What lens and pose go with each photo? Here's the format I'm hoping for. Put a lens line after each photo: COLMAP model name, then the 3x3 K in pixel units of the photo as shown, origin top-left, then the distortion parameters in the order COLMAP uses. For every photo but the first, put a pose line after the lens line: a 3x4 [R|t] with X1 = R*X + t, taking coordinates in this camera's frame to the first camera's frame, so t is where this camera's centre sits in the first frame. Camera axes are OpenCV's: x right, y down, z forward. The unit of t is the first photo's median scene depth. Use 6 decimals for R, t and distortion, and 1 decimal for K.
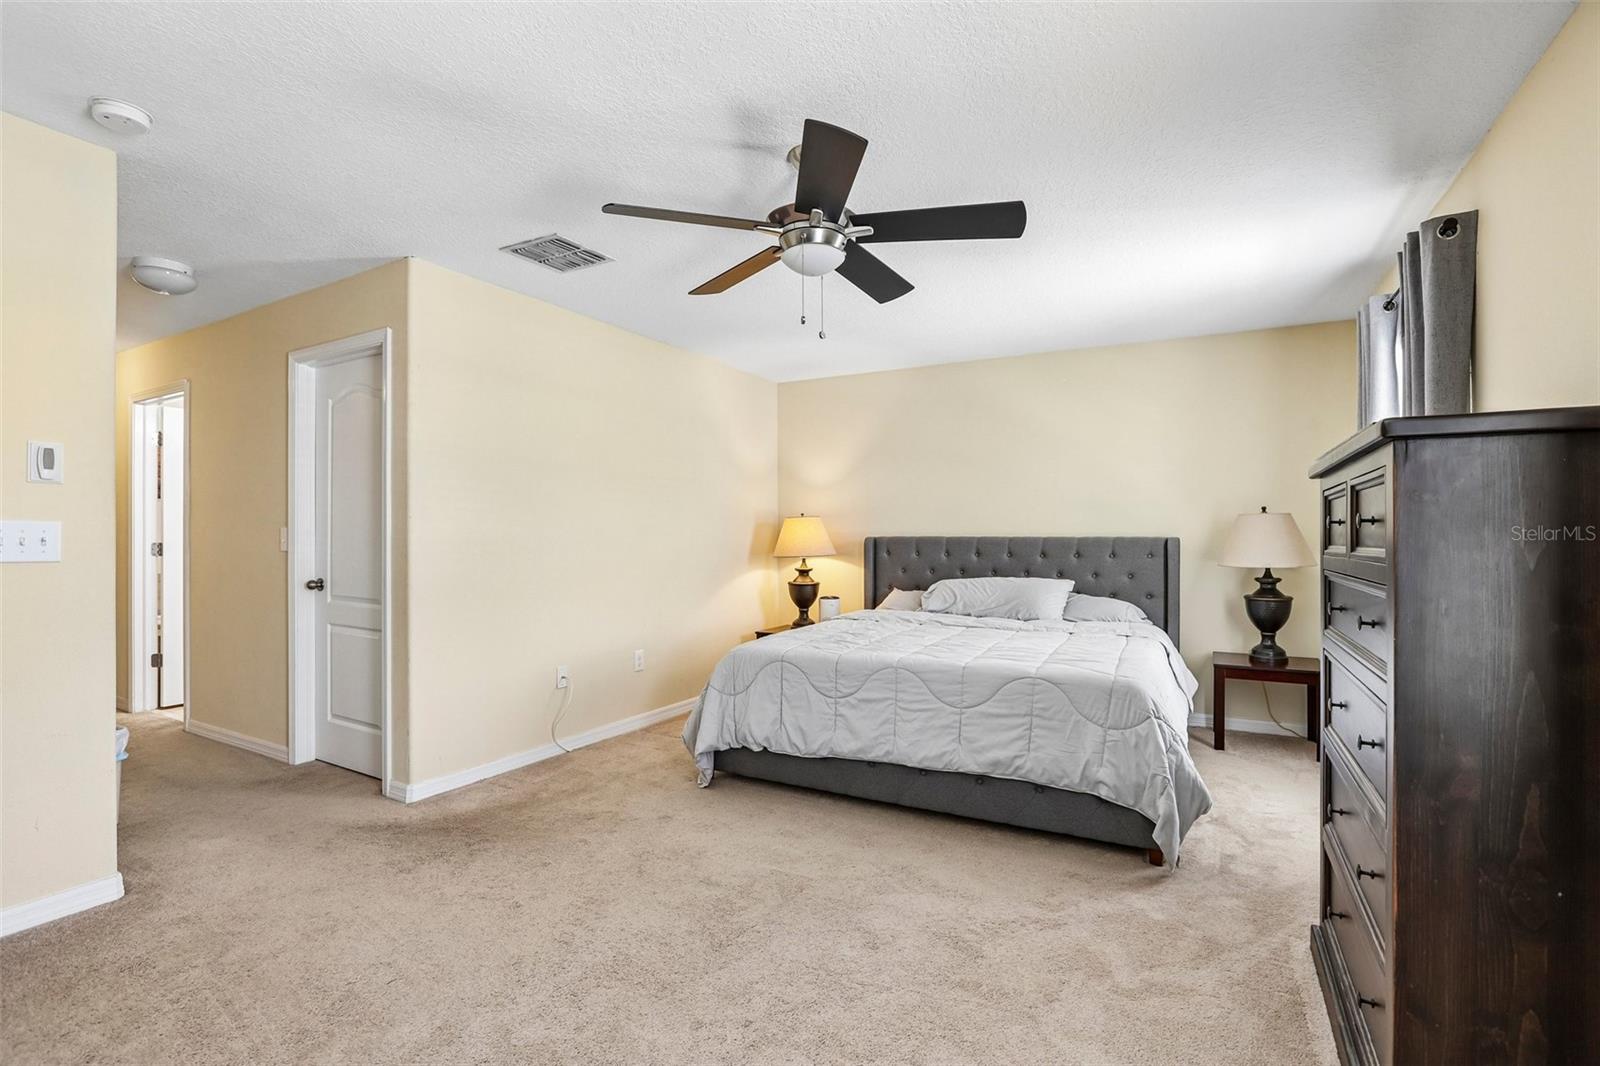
lens RADIAL K [[735.8, 0, 795.6], [0, 735.8, 532.0], [0, 0, 1]] dist [-0.036956, 0.007527]
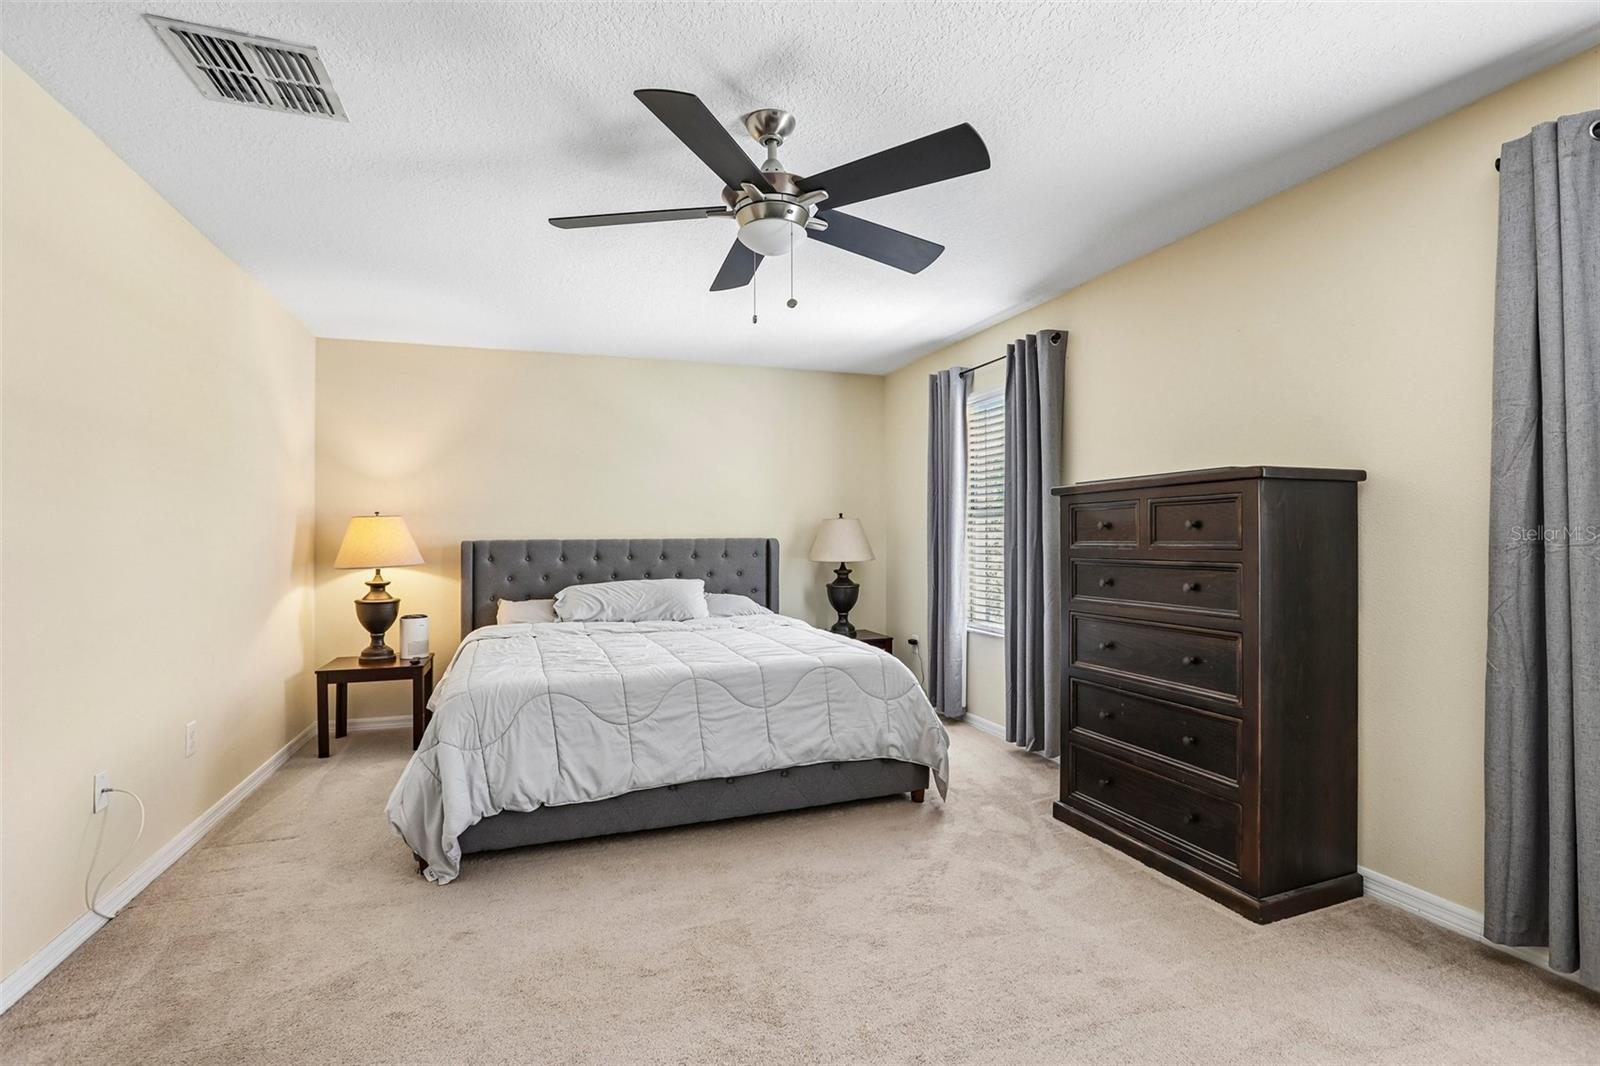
lens RADIAL K [[735.8, 0, 805.1], [0, 735.8, 530.7], [0, 0, 1]] dist [-0.036956, 0.007527]
pose [[0.647945, 0.001950, 0.761684, -0.447636], [0.002936, 0.999983, -0.005057, 0.001093], [-0.761681, 0.005513, 0.647929, 0.258914]]
